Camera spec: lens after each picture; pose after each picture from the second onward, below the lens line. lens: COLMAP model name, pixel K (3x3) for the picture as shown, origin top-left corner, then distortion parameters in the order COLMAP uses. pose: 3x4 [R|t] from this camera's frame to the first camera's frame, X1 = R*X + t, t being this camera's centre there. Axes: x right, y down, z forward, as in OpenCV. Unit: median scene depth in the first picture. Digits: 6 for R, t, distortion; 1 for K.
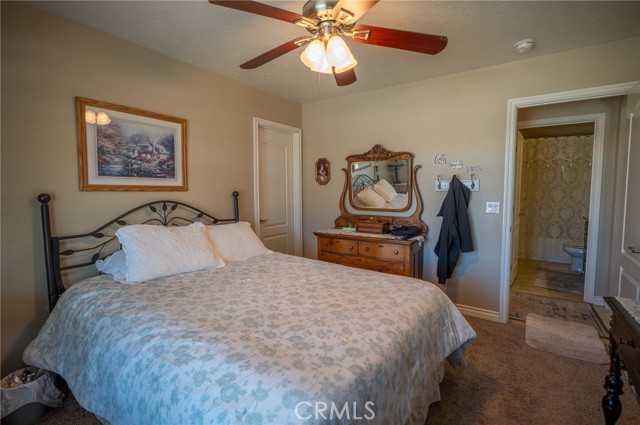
lens RADIAL K [[295.0, 0, 325.1], [0, 295.0, 207.7], [0, 0, 1]] dist [-0.001684, -0.000575]
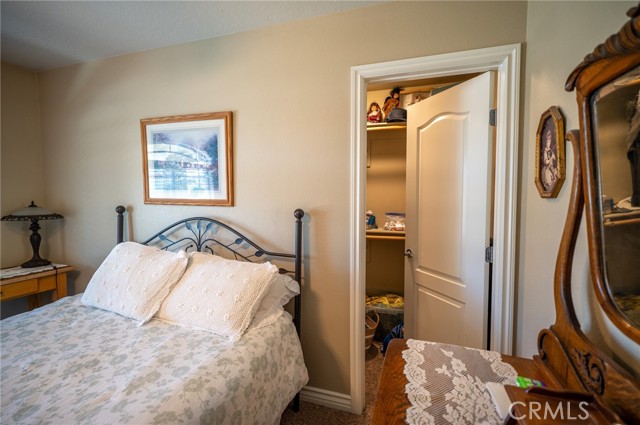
lens RADIAL K [[295.0, 0, 320.1], [0, 295.0, 215.4], [0, 0, 1]] dist [-0.001684, -0.000575]
pose [[0.262387, 0.069855, -0.962431, 0.395227], [-0.066567, 0.996311, 0.054166, -0.109170], [0.962664, 0.049854, 0.266069, 1.240494]]
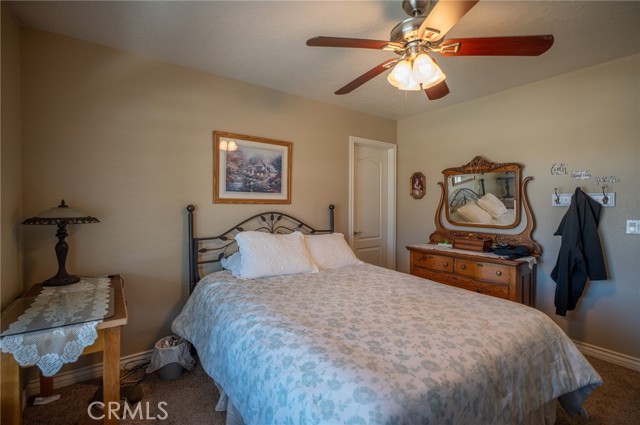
lens RADIAL K [[295.0, 0, 328.5], [0, 295.0, 207.6], [0, 0, 1]] dist [-0.001684, -0.000575]
pose [[0.945329, 0.008888, -0.325997, 0.057175], [-0.025998, 0.998501, -0.048166, 0.010607], [0.325081, 0.054008, 0.944143, -0.045100]]
